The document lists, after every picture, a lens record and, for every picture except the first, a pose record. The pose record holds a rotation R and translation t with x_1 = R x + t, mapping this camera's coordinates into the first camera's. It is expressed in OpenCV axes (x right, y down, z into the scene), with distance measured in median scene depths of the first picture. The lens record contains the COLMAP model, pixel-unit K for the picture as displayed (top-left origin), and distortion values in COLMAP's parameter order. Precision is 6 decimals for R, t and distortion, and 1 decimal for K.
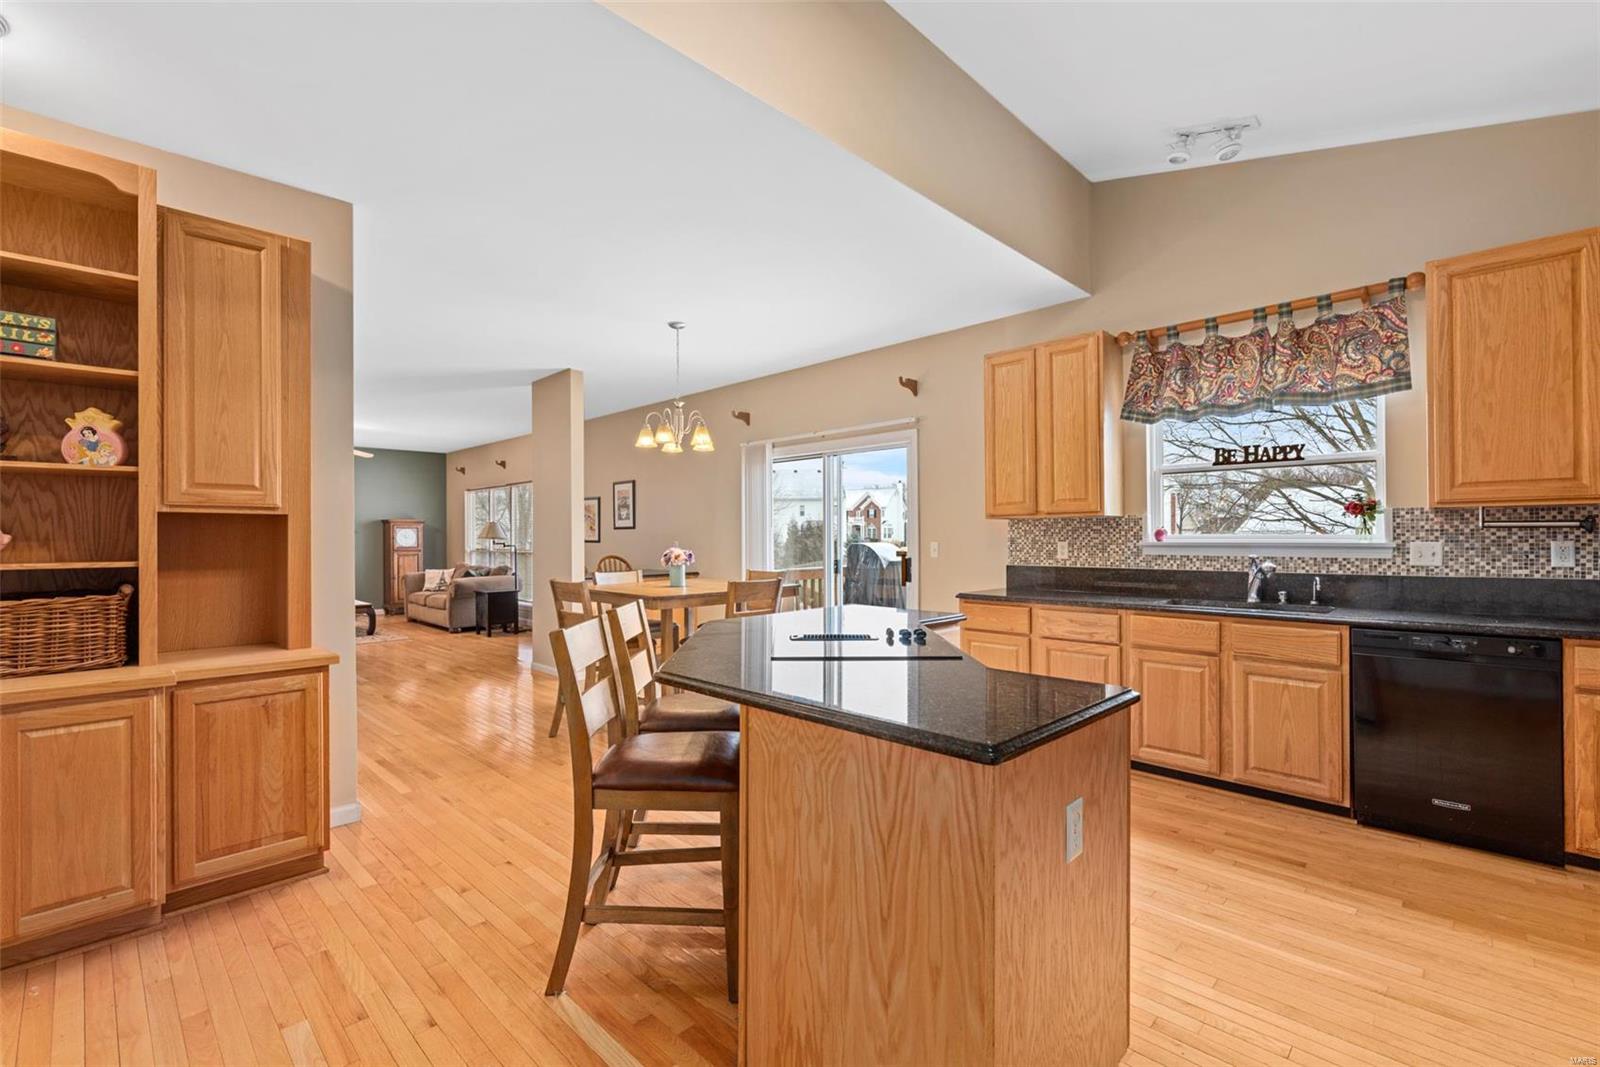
lens RADIAL K [[695.4, 0, 796.0], [0, 695.4, 532.7], [0, 0, 1]] dist [-0.001375, -0.000836]
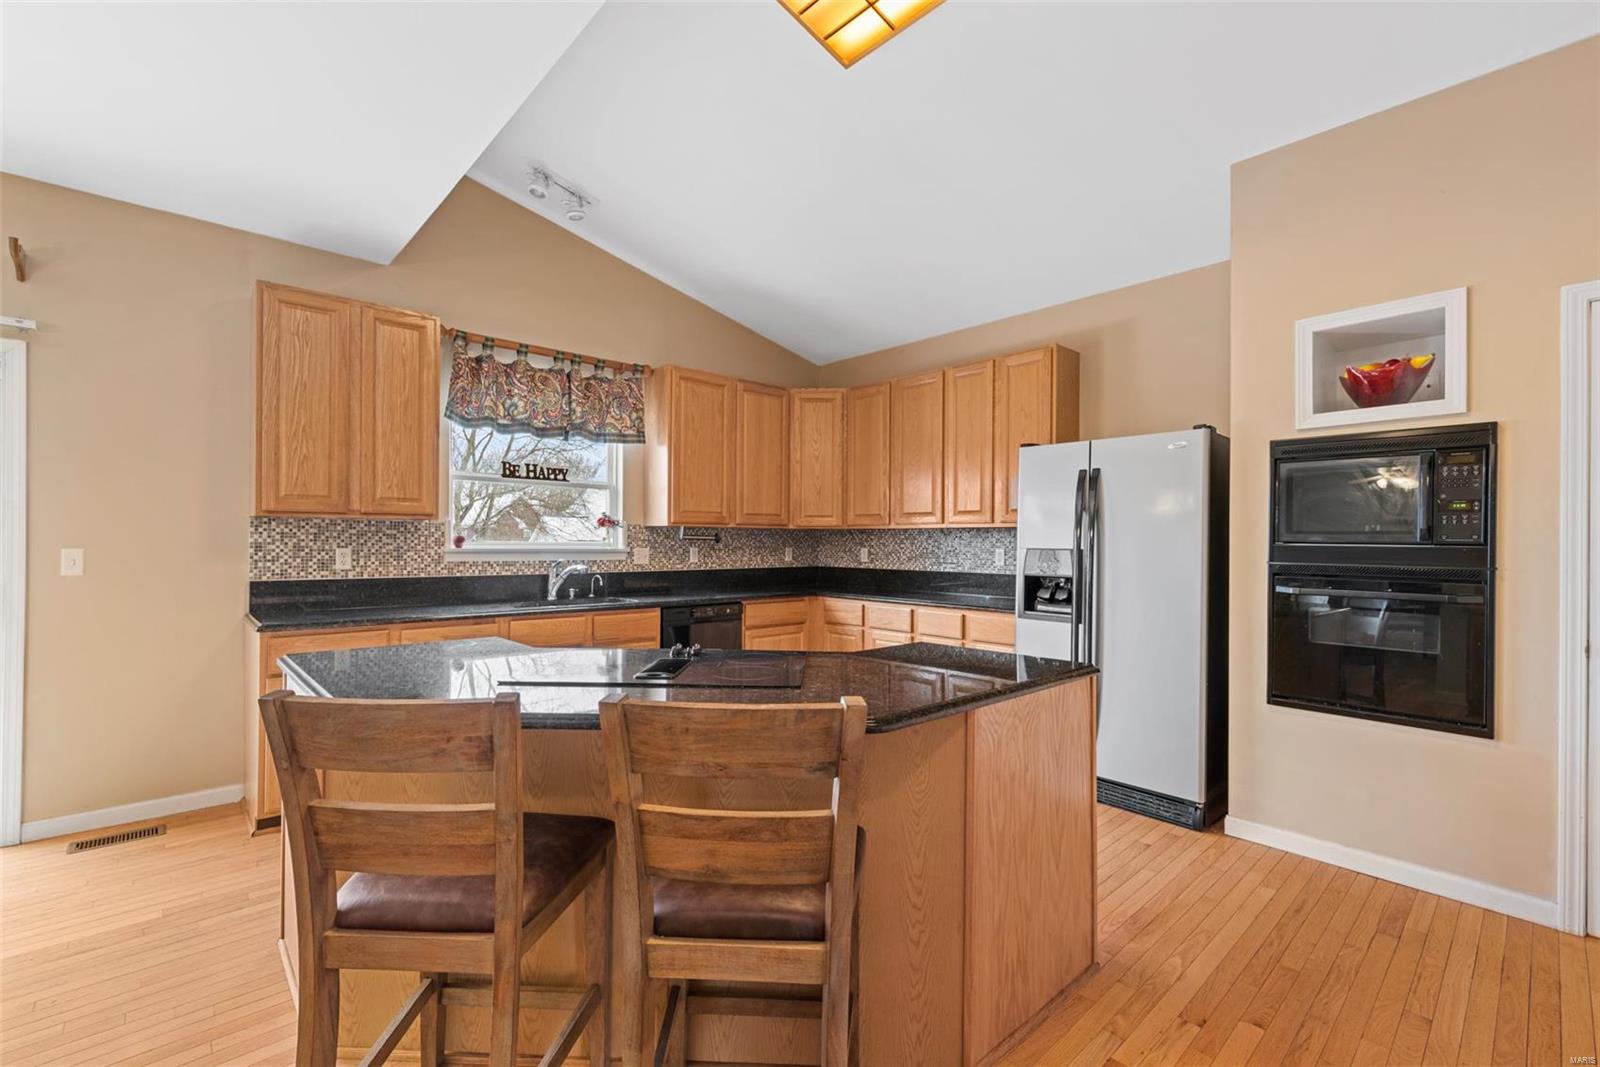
lens RADIAL K [[695.4, 0, 793.3], [0, 695.4, 536.8], [0, 0, 1]] dist [-0.001375, -0.000836]
pose [[0.058113, 0.016156, 0.998179, -0.477445], [-0.012100, 0.999807, -0.015478, 0.007304], [-0.998237, -0.011178, 0.058297, 0.519603]]
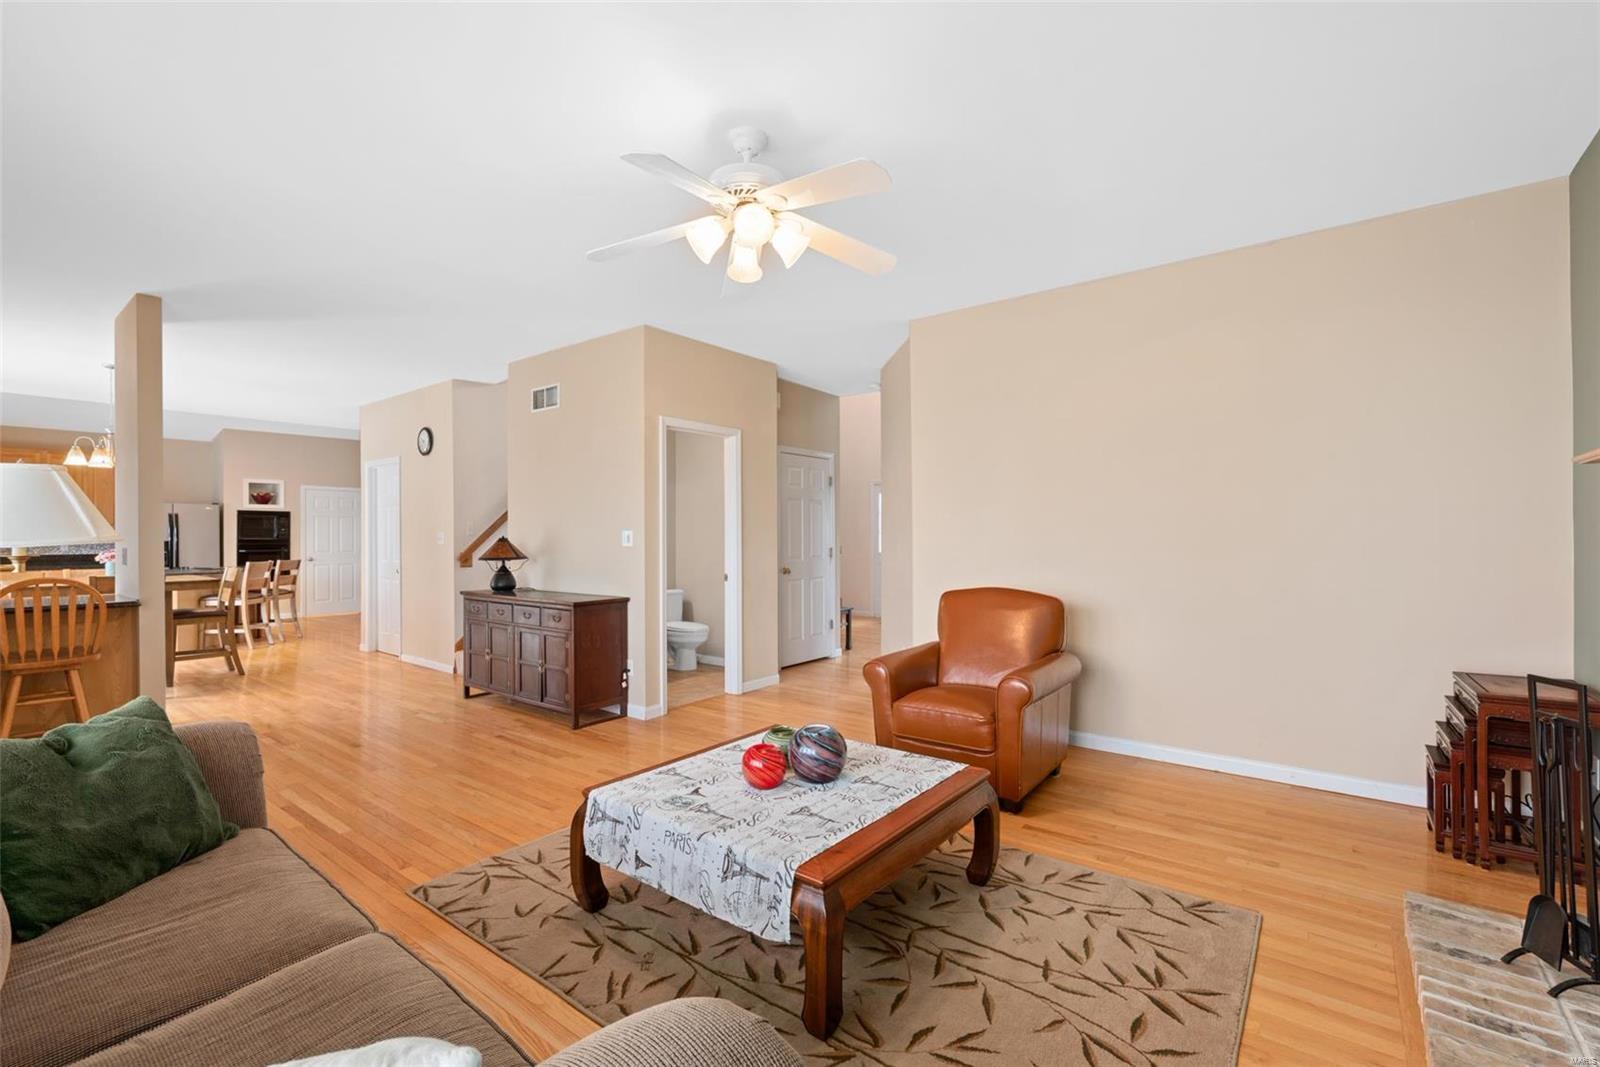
lens RADIAL K [[695.4, 0, 795.9], [0, 695.4, 532.1], [0, 0, 1]] dist [-0.001375, -0.000836]
pose [[-0.993067, 0.014526, -0.116651, -1.365108], [0.015288, 0.999867, -0.005643, 0.017725], [0.116554, -0.007387, -0.993157, 2.564408]]
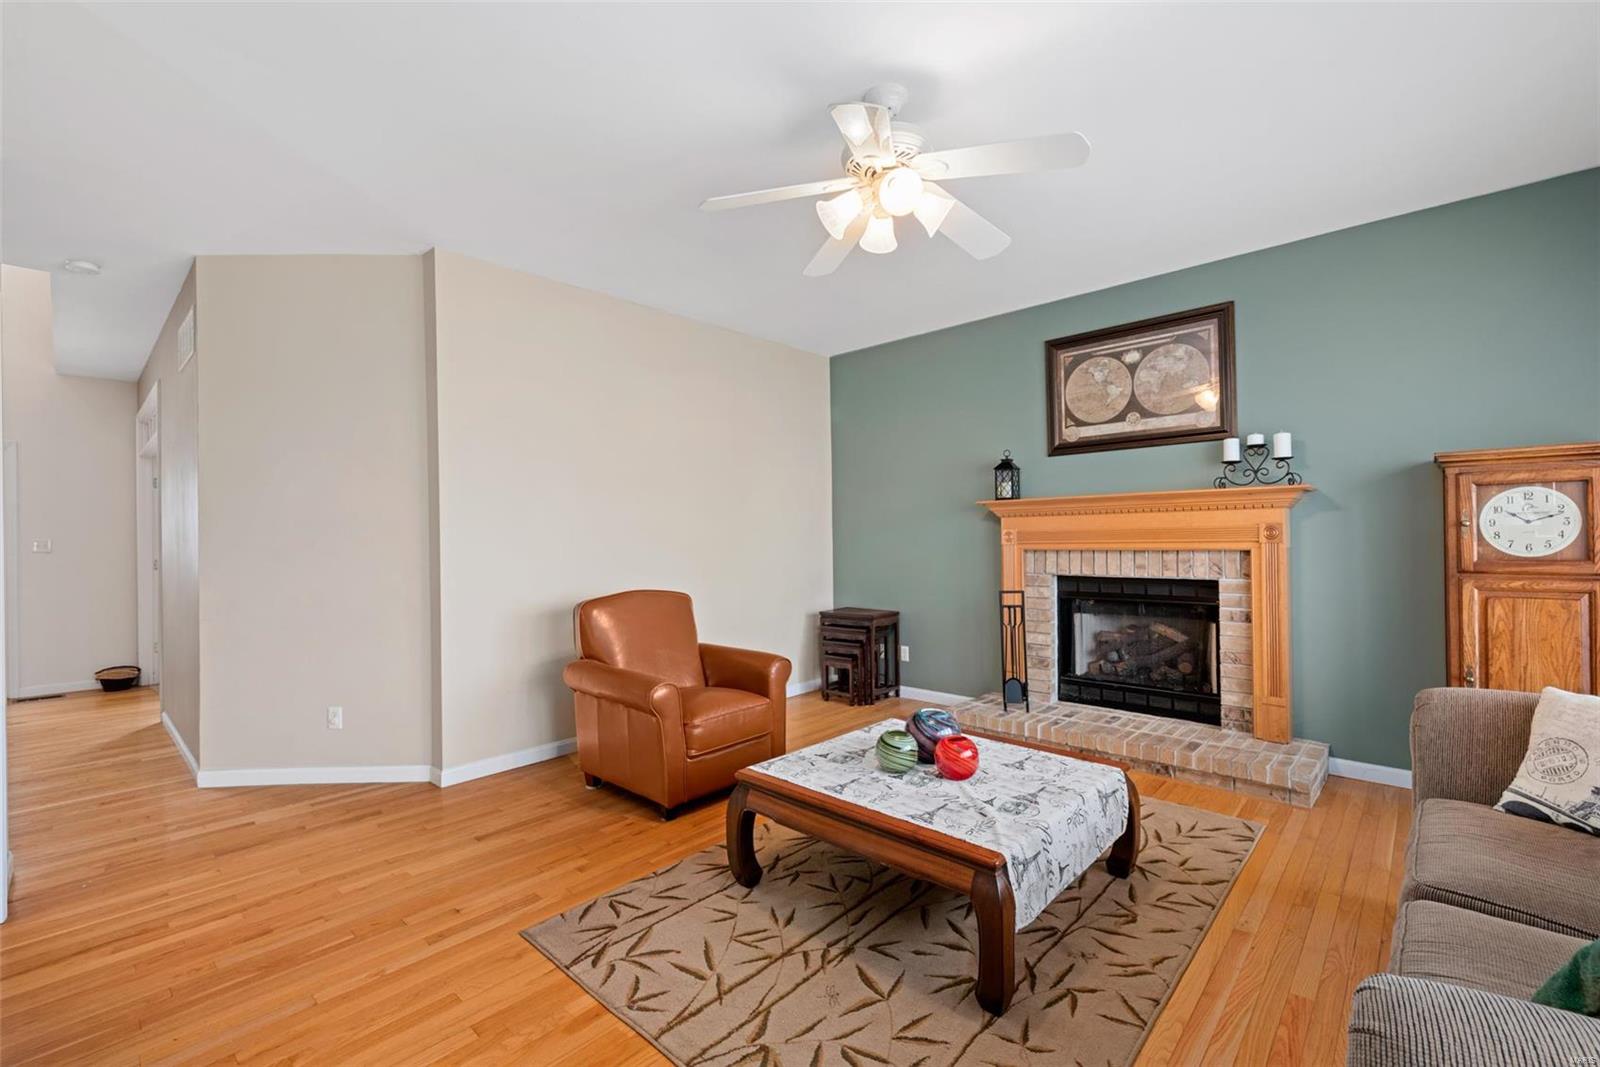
lens RADIAL K [[695.4, 0, 799.8], [0, 695.4, 536.2], [0, 0, 1]] dist [-0.001375, -0.000836]
pose [[0.033810, 0.010832, -0.999370, -0.861505], [0.016197, 0.999804, 0.011384, 0.013147], [0.999297, -0.016572, 0.033628, 1.887472]]
